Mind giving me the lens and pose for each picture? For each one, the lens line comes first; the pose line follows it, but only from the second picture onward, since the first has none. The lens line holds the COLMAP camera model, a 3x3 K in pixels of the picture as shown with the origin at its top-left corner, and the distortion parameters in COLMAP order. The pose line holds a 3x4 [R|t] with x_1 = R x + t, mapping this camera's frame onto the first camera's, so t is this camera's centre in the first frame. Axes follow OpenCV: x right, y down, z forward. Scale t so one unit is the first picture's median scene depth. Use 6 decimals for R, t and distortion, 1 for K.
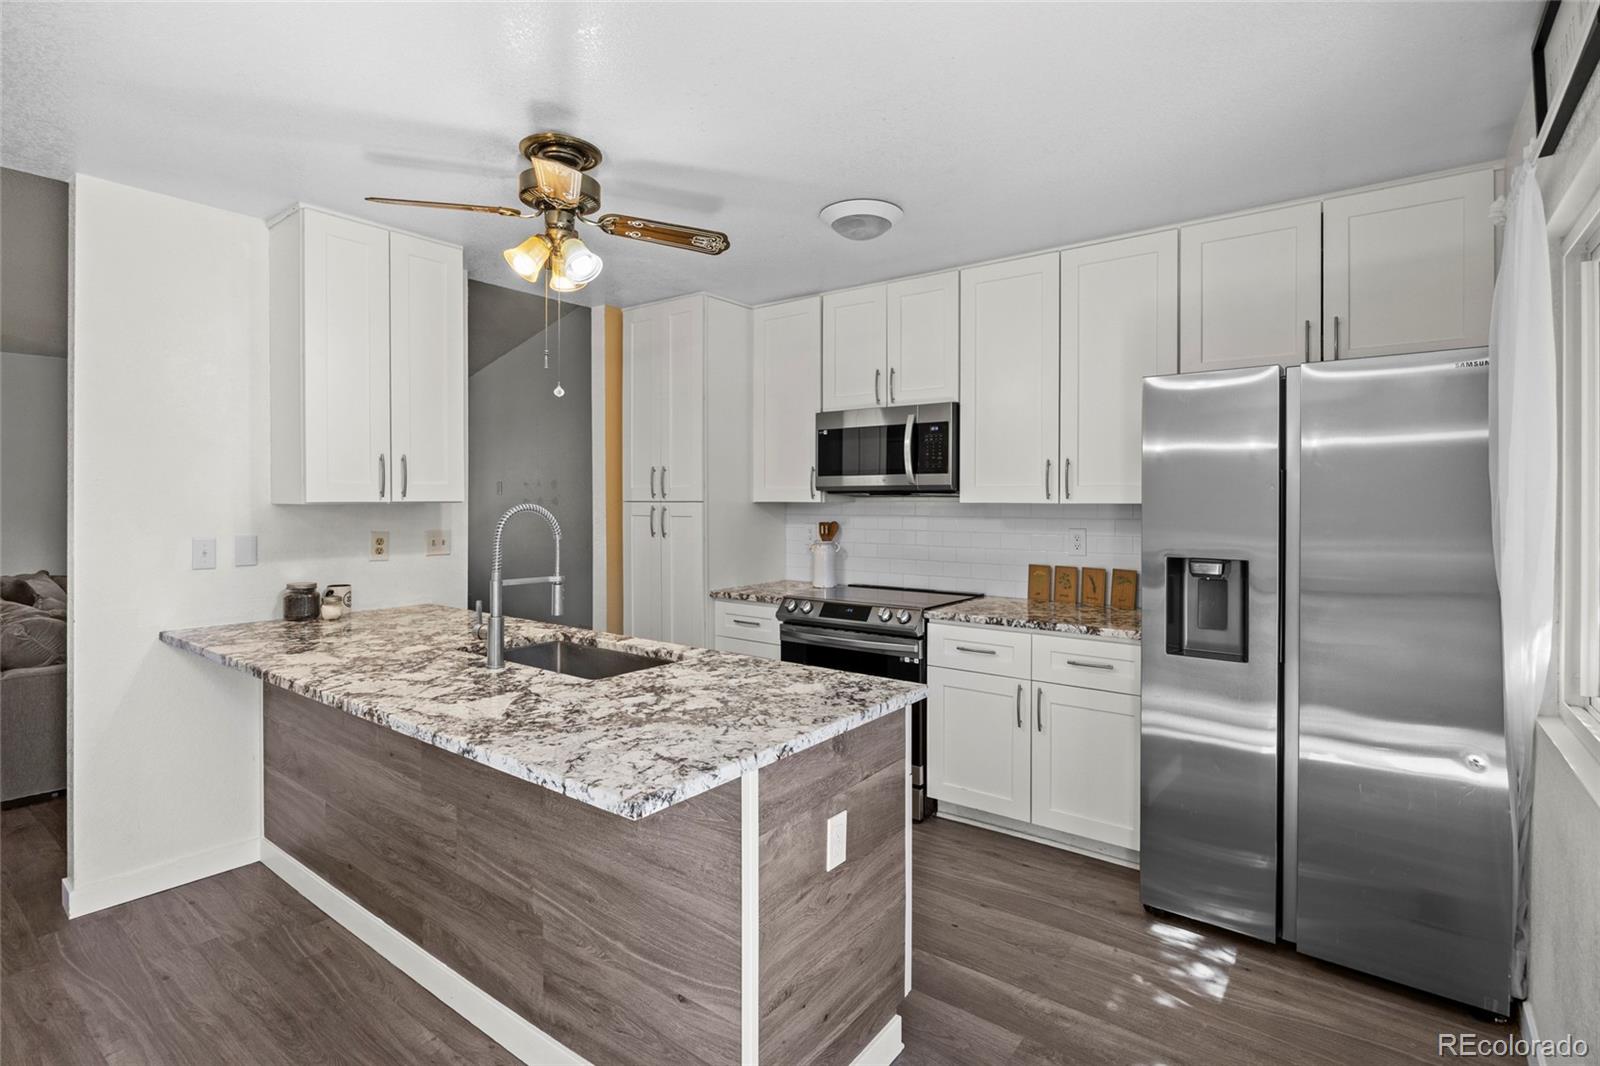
lens RADIAL K [[774.9, 0, 800.4], [0, 774.9, 509.7], [0, 0, 1]] dist [-0.010151, 0.001220]
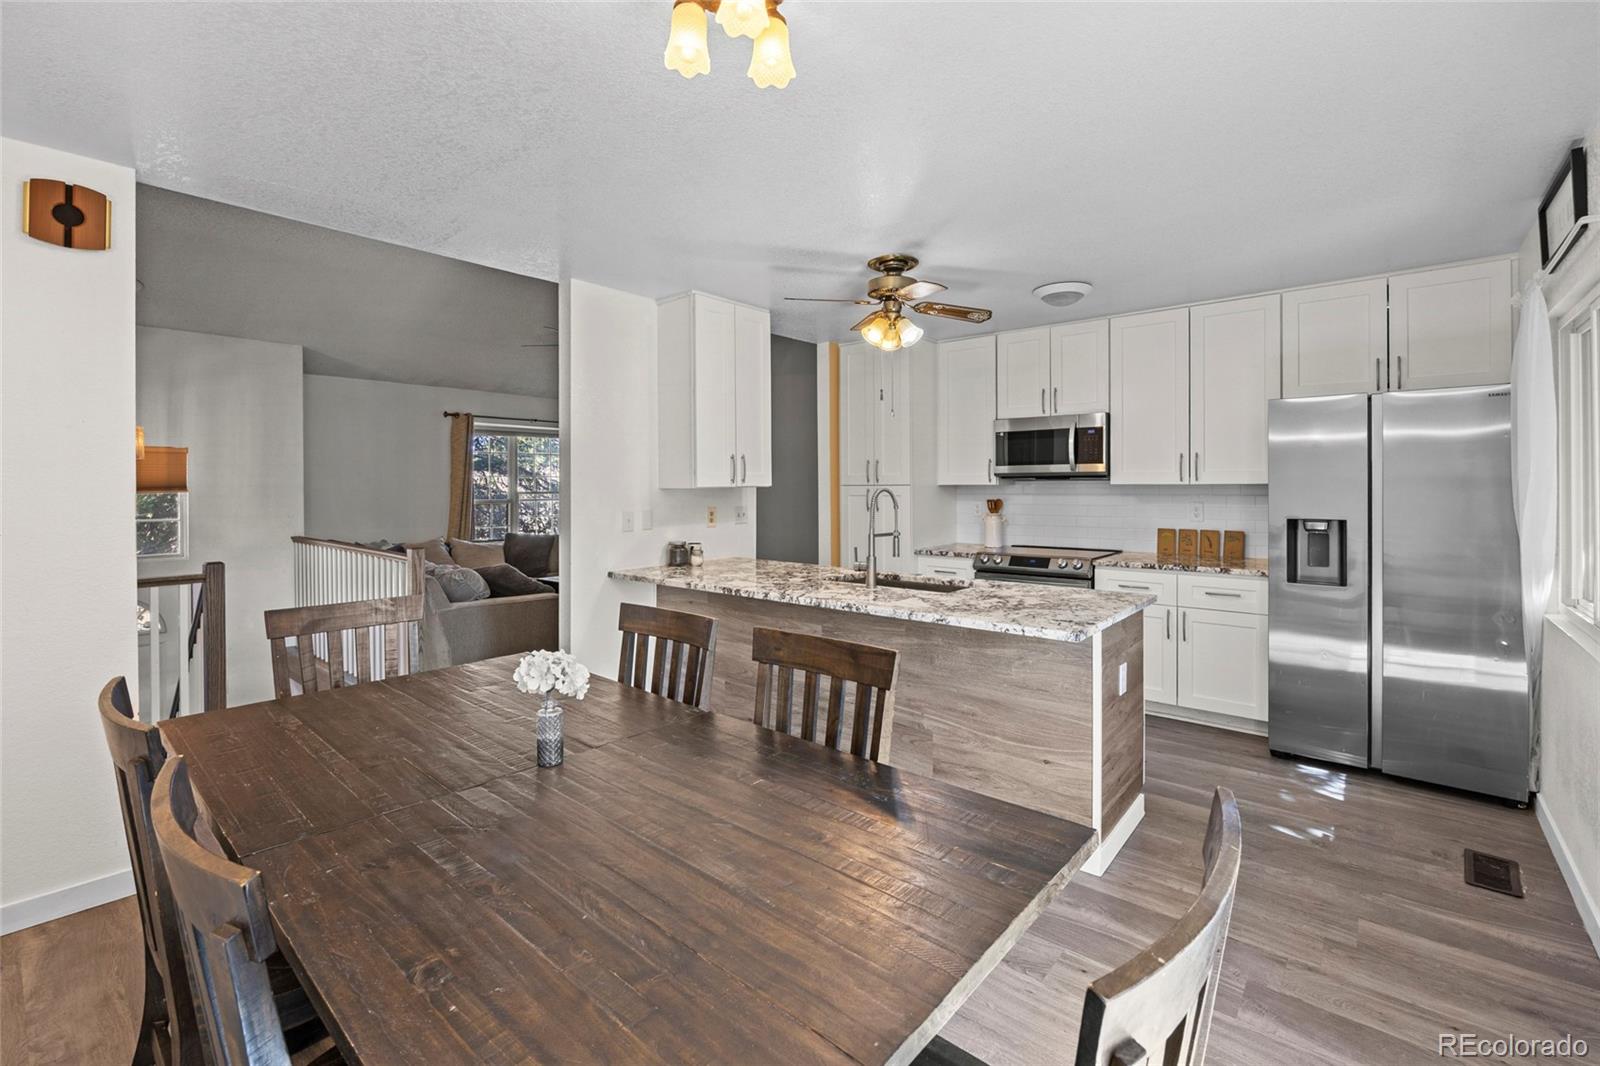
lens RADIAL K [[703.2, 0, 807.6], [0, 703.2, 492.3], [0, 0, 1]] dist [-0.004680, 0.000174]
pose [[0.998960, -0.006744, -0.045102, -0.354672], [0.006747, 0.999977, -0.000087, 0.002231], [0.045101, -0.000217, 0.998982, -0.368204]]
